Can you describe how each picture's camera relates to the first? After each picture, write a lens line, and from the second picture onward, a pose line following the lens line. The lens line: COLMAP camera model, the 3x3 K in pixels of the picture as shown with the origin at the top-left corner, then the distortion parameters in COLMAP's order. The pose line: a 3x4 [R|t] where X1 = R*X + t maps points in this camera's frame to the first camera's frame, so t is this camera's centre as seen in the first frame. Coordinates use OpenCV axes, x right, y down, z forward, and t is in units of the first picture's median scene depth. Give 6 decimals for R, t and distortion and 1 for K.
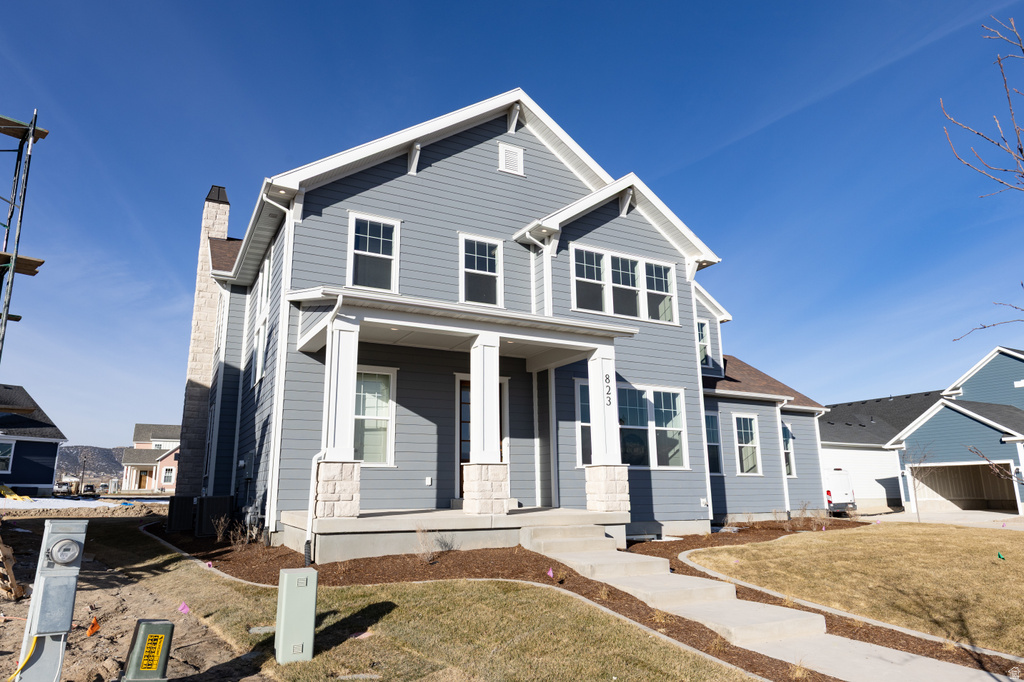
lens RADIAL K [[642.0, 0, 507.8], [0, 642.0, 344.7], [0, 0, 1]] dist [0.003101, 0.000926]
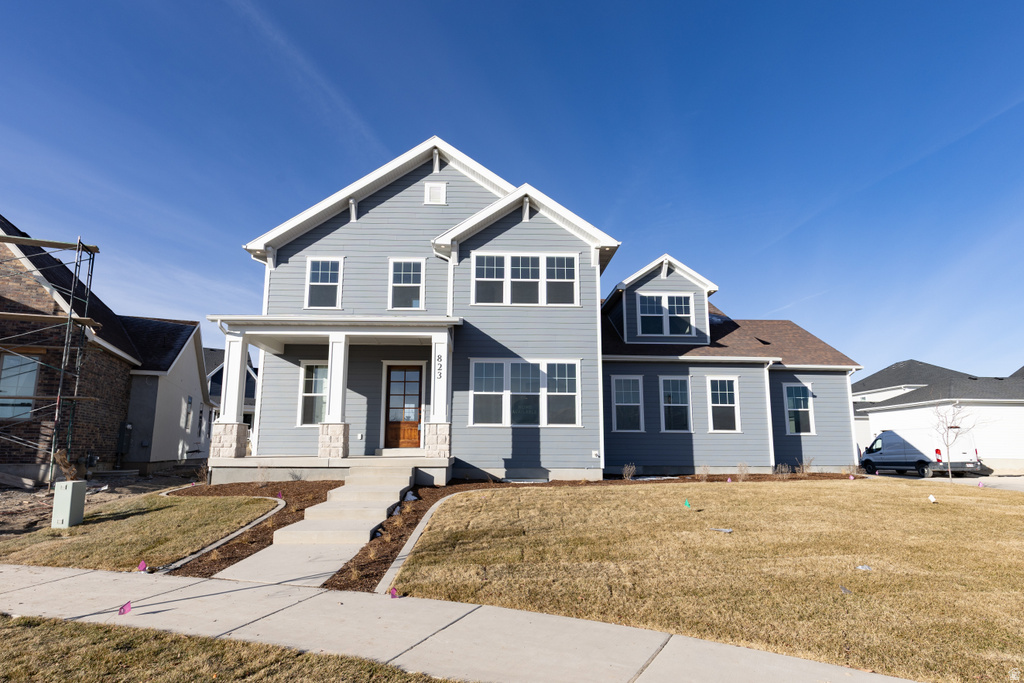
lens RADIAL K [[514.5, 0, 517.1], [0, 514.5, 374.1], [0, 0, 1]] dist [0.018484, -0.000479]
pose [[0.900024, -0.055838, -0.432249, 0.605795], [0.089696, 0.994260, 0.058327, 0.030883], [0.426511, -0.091267, 0.899866, 0.097933]]
